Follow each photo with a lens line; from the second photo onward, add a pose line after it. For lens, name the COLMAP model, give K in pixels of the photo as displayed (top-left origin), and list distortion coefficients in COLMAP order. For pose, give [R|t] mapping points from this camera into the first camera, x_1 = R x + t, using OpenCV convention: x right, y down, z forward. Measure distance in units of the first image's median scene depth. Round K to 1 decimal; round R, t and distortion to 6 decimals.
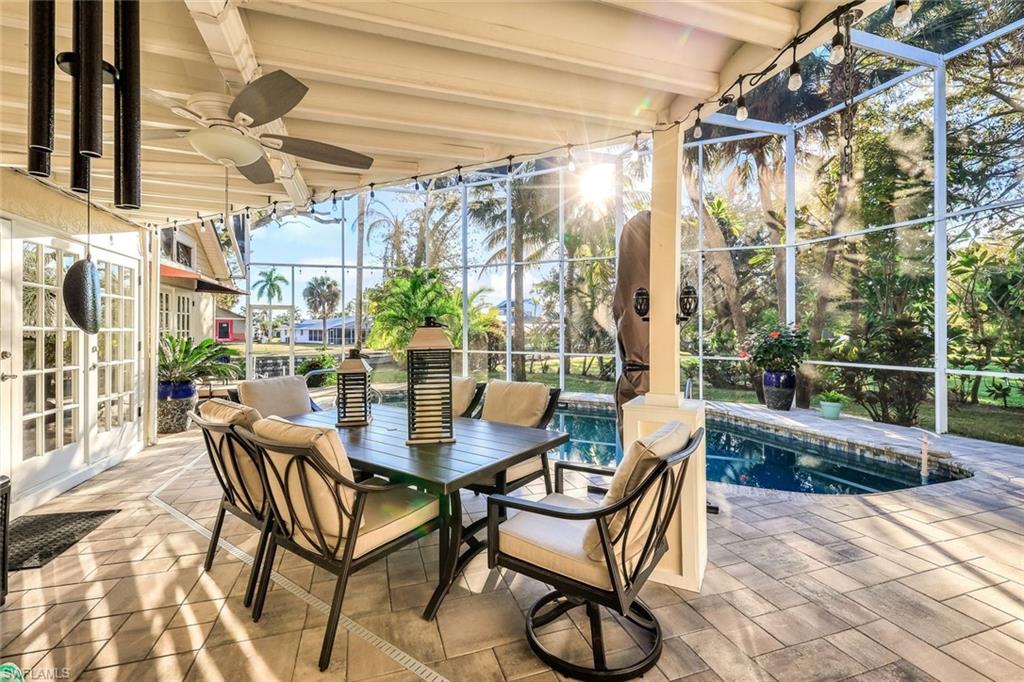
lens RADIAL K [[454.5, 0, 516.3], [0, 454.5, 329.7], [0, 0, 1]] dist [0.003473, 0.000233]
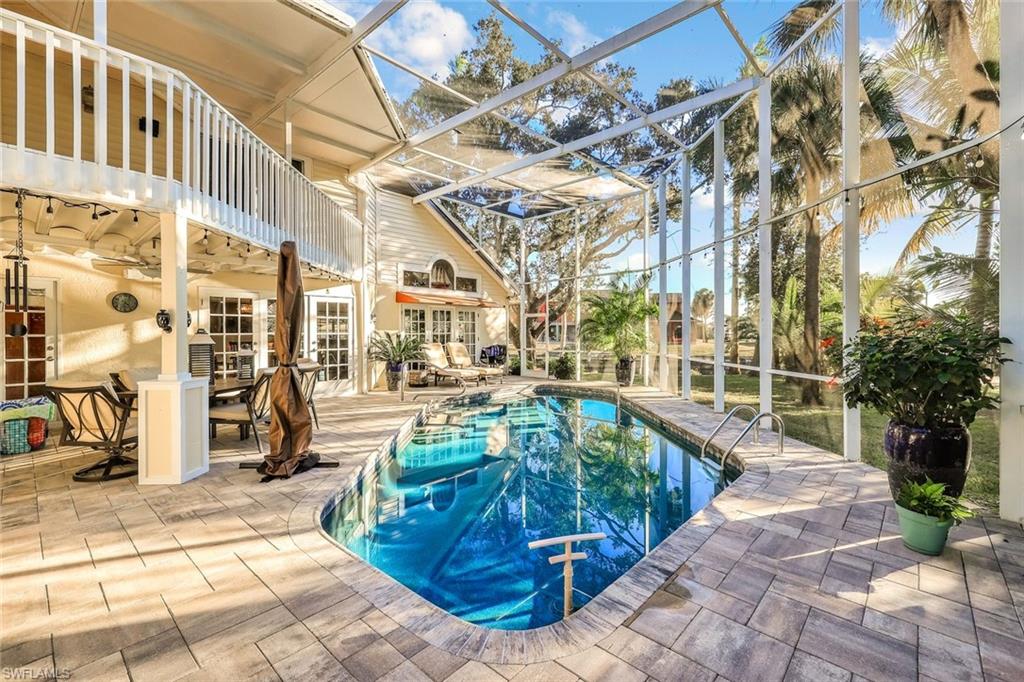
lens RADIAL K [[454.5, 0, 516.3], [0, 454.5, 329.7], [0, 0, 1]] dist [0.003473, 0.000233]
pose [[0.487833, -0.005296, -0.872921, 1.707128], [0.004798, 0.999983, -0.003385, -0.008553], [0.872924, -0.002537, 0.487850, 0.914861]]
